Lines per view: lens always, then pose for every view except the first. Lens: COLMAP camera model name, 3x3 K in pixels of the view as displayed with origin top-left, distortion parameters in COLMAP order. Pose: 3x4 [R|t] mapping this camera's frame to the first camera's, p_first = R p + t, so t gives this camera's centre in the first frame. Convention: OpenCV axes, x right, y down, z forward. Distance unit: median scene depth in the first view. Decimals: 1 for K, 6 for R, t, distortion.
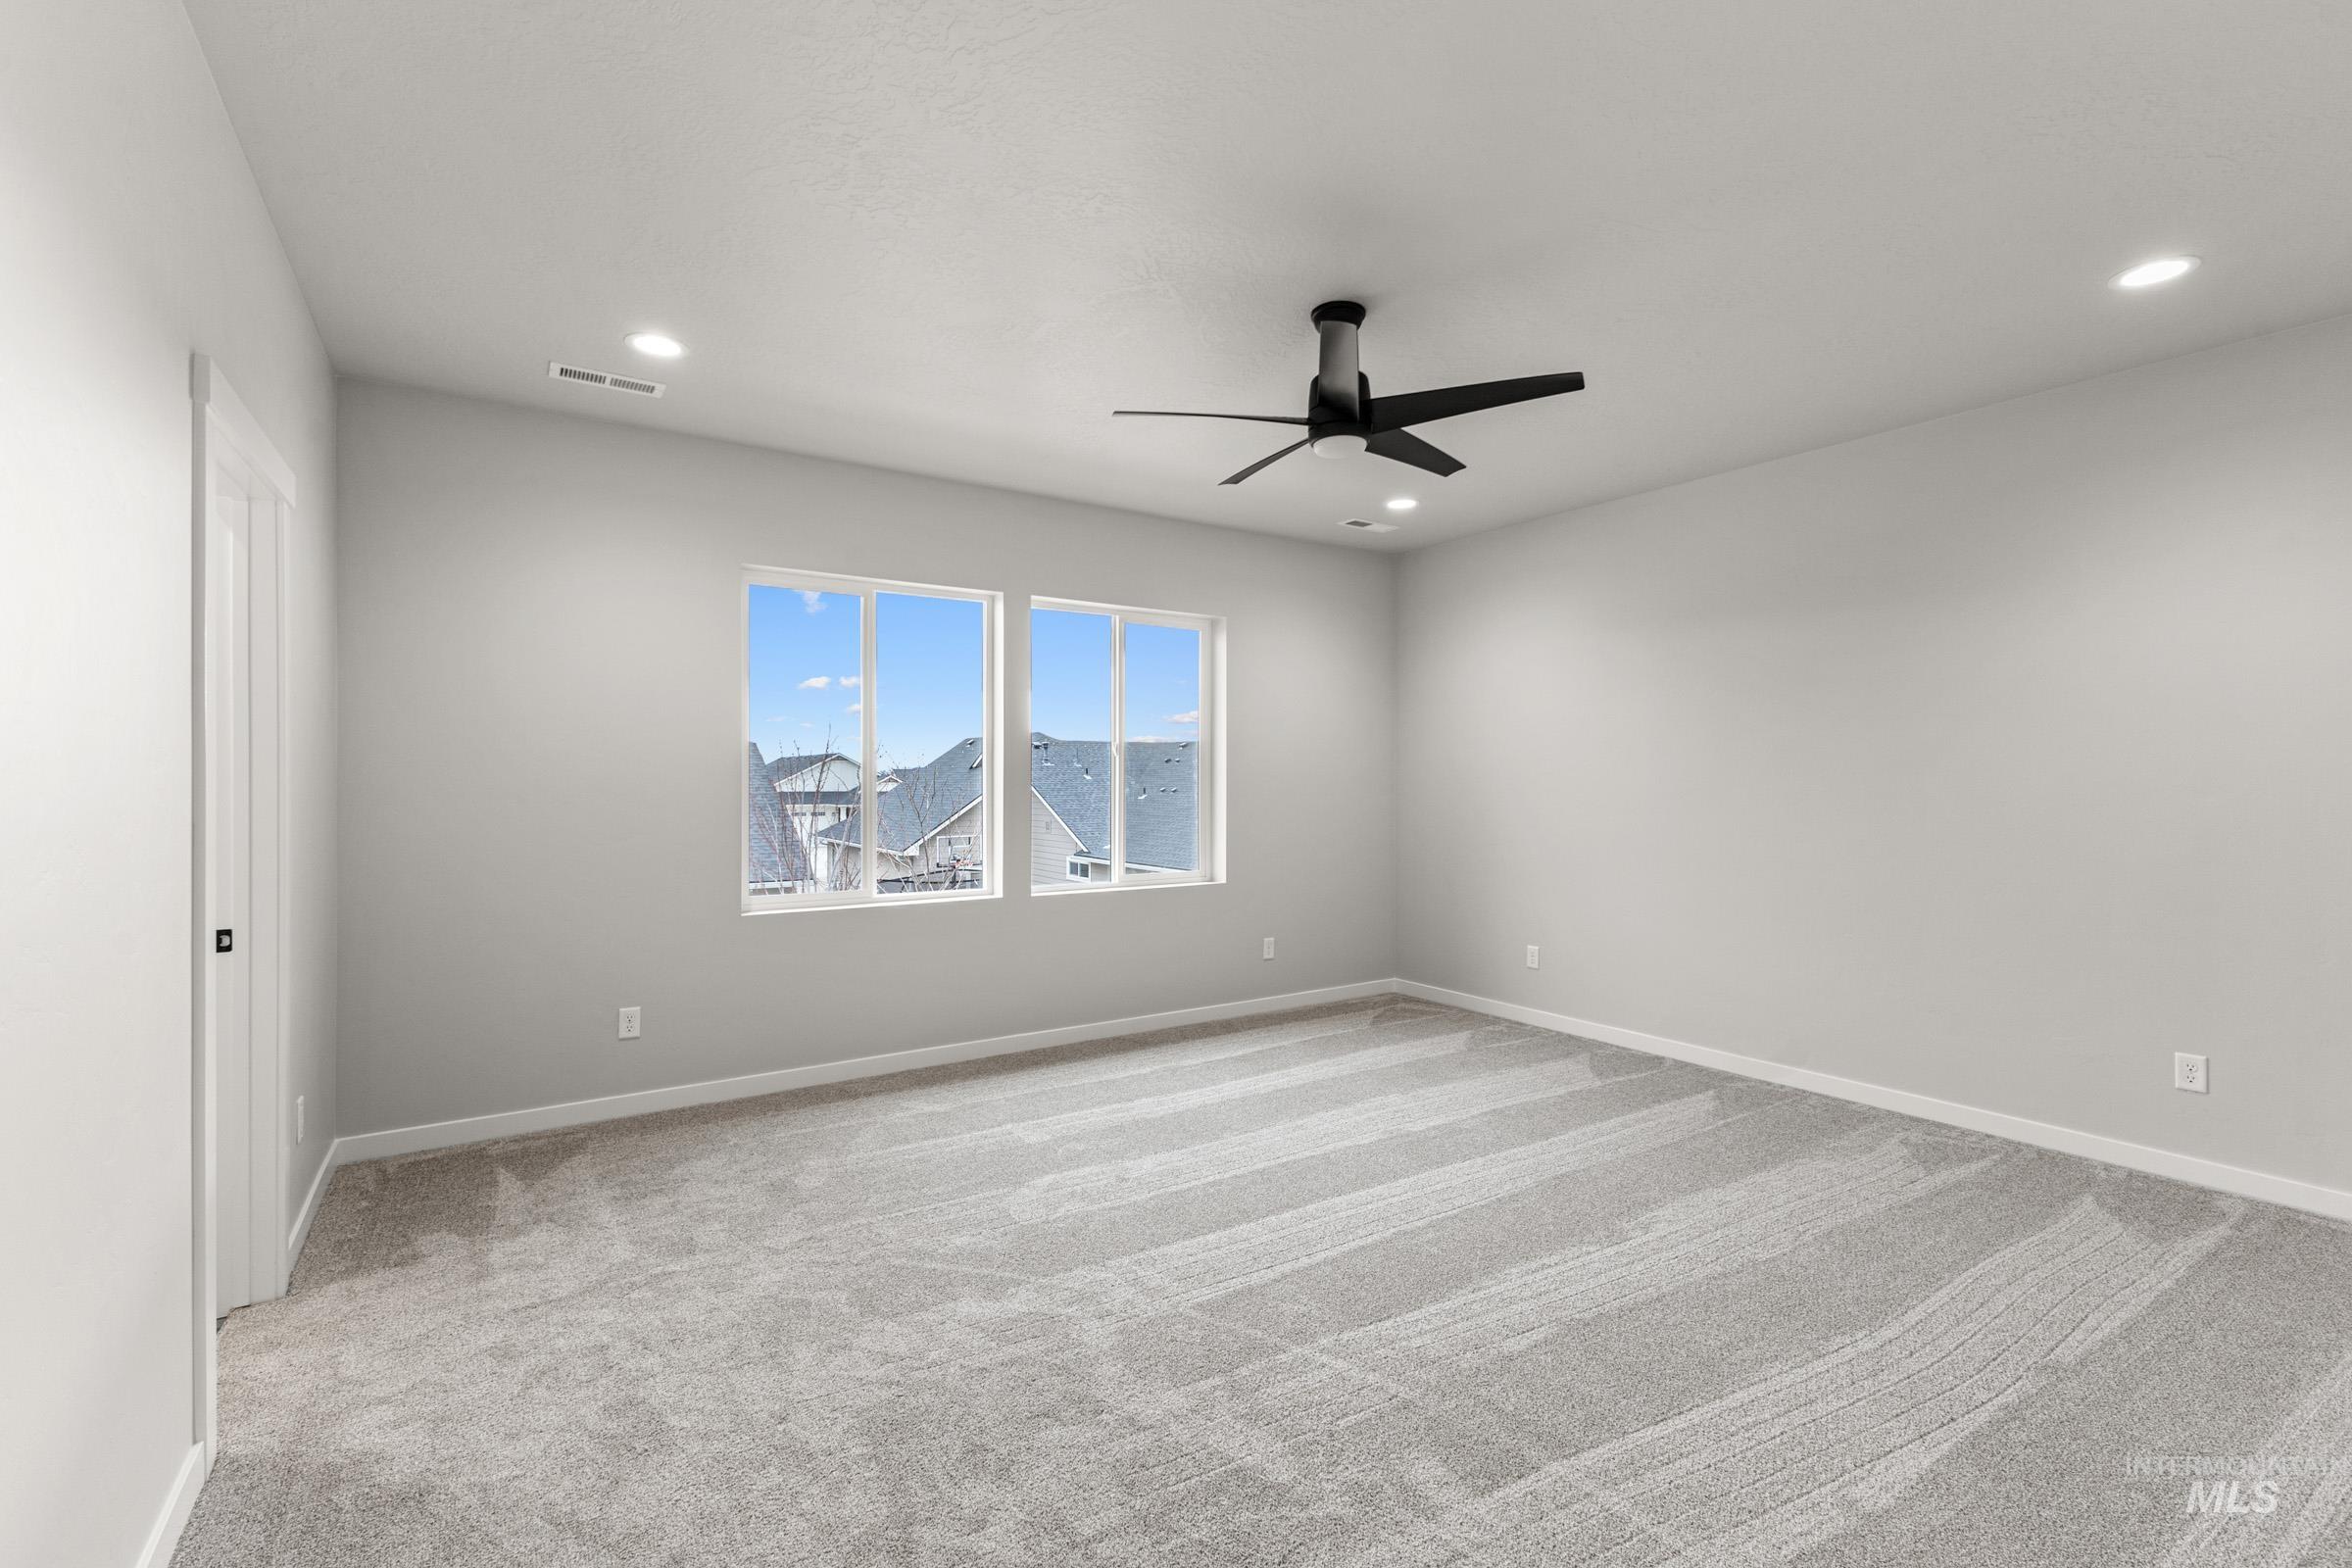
lens RADIAL K [[1009.3, 0, 1180.9], [0, 1009.3, 775.9], [0, 0, 1]] dist [0.011765, -0.005526]
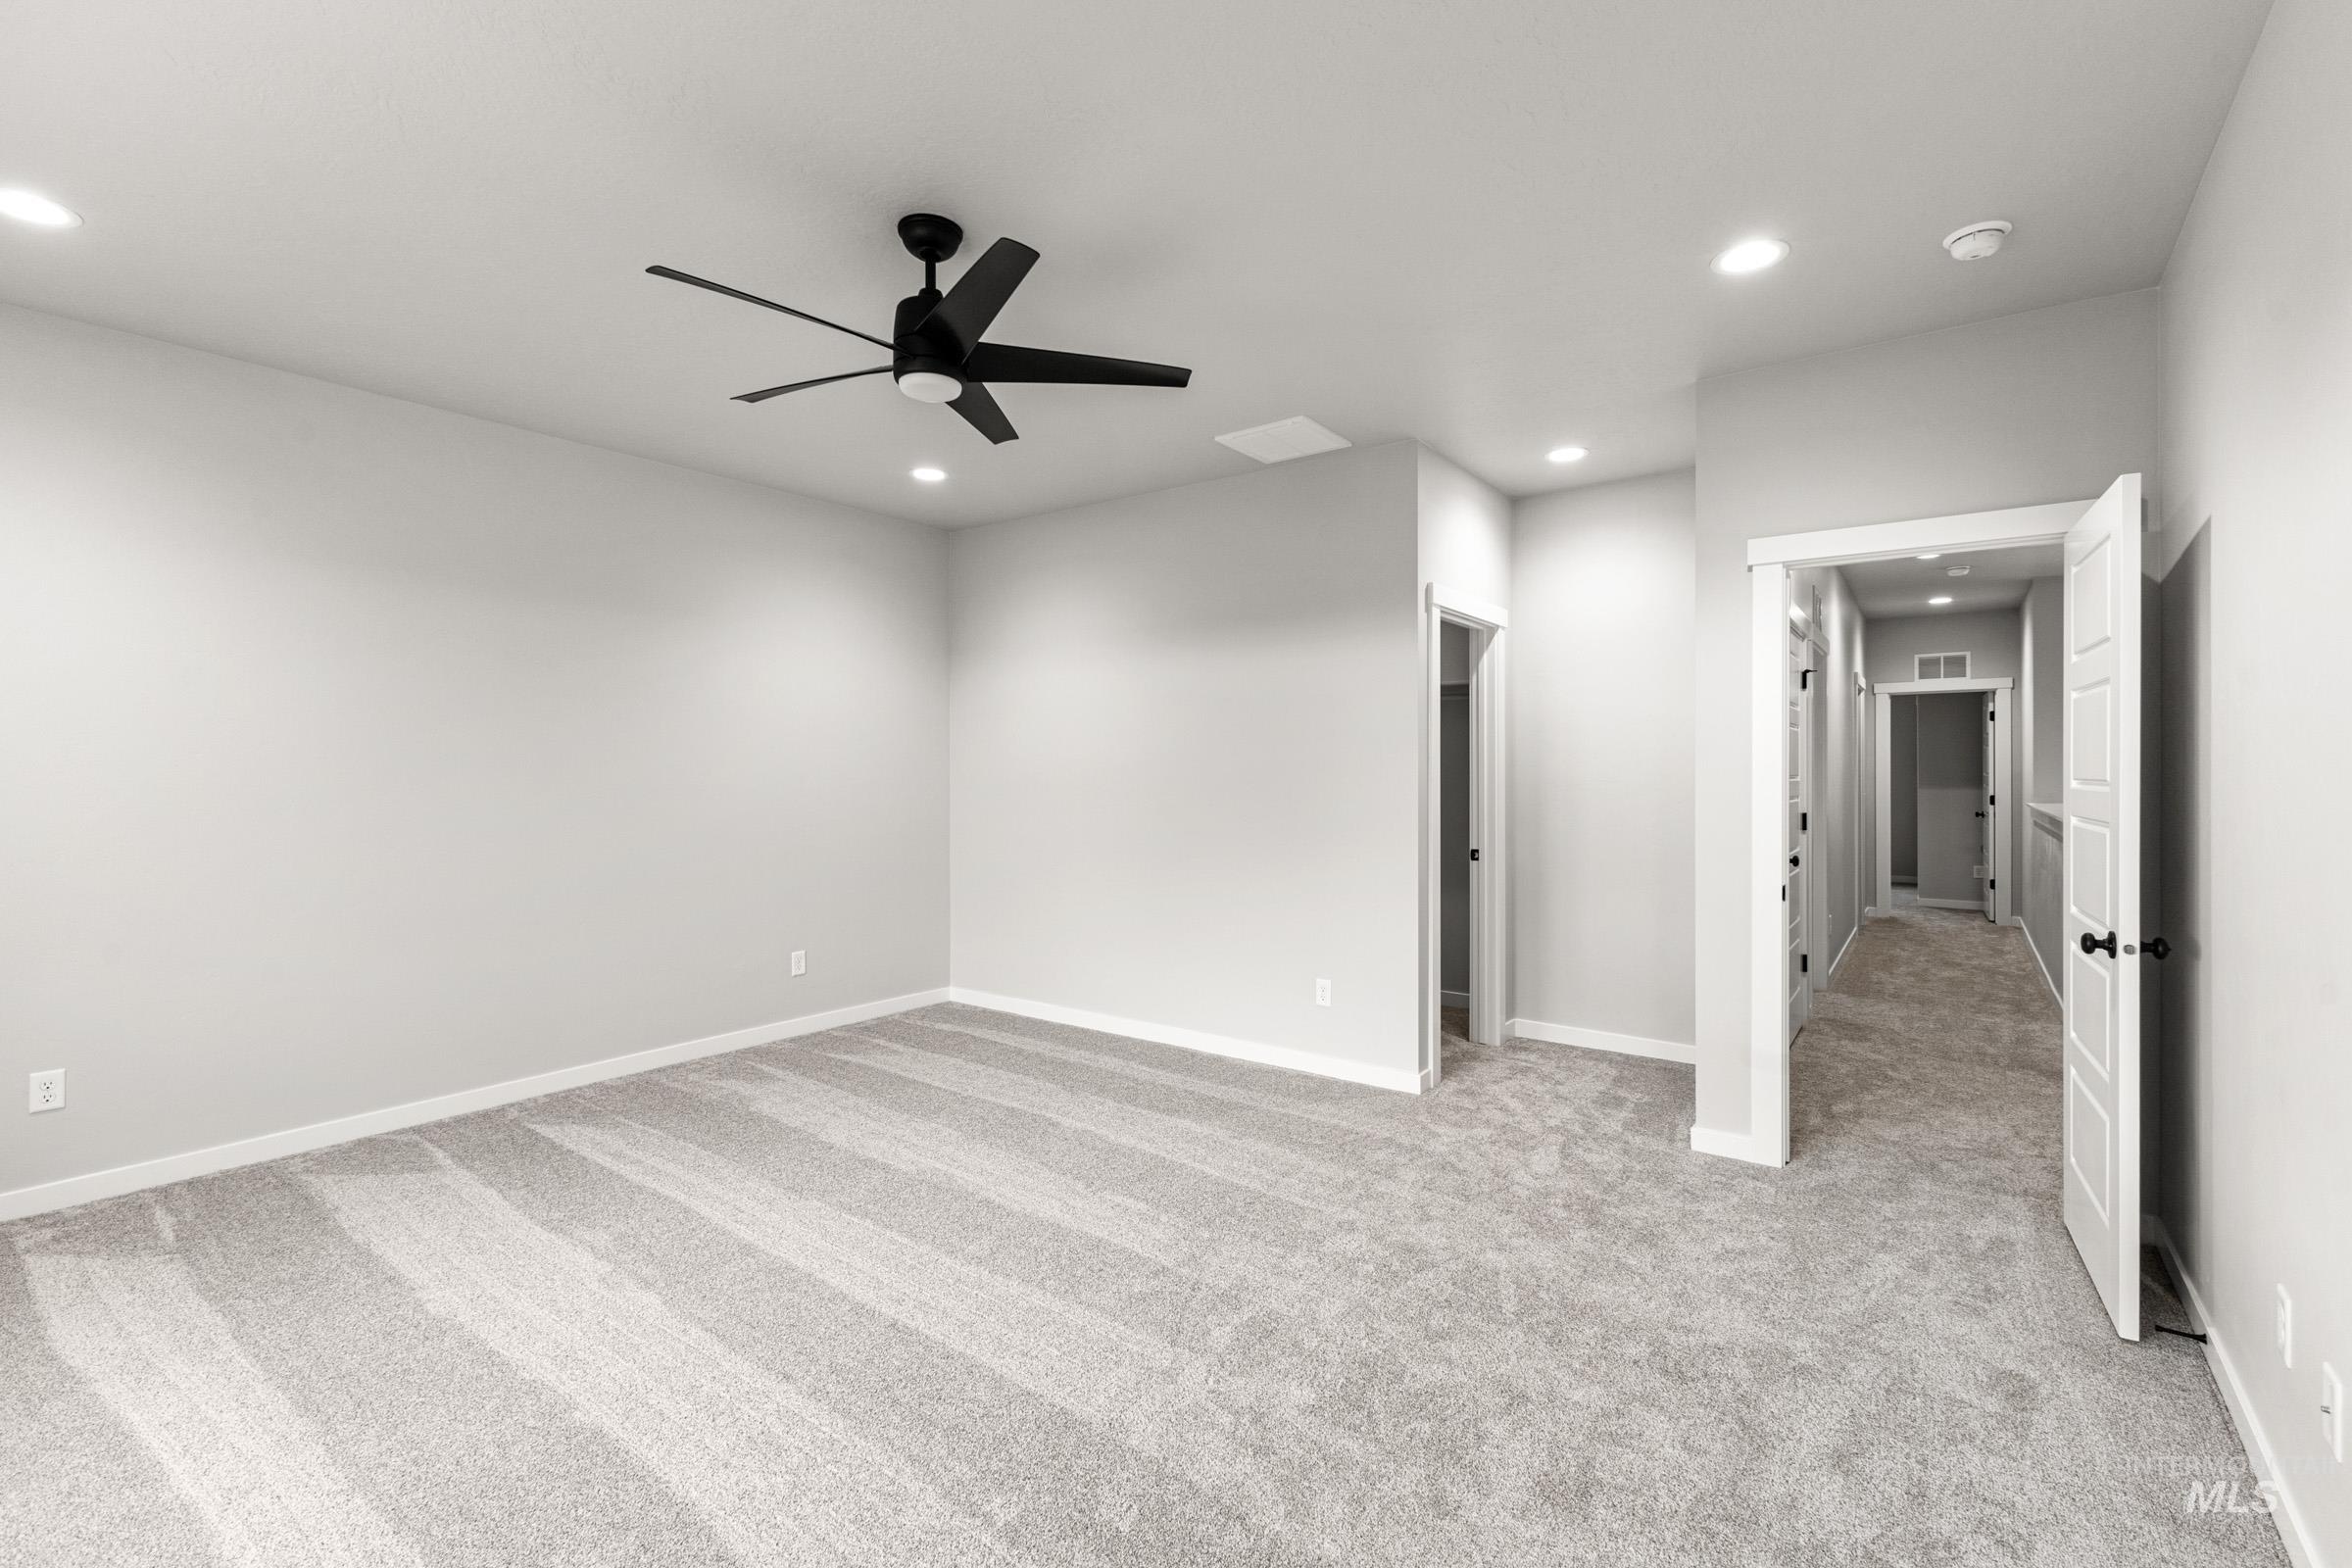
lens RADIAL K [[1009.3, 0, 1180.9], [0, 1009.3, 775.9], [0, 0, 1]] dist [0.011765, -0.005526]
pose [[-0.330117, -0.005627, 0.943923, -0.560383], [-0.001027, 0.999984, 0.005602, -0.001455], [-0.943939, 0.000880, -0.330117, 0.836505]]
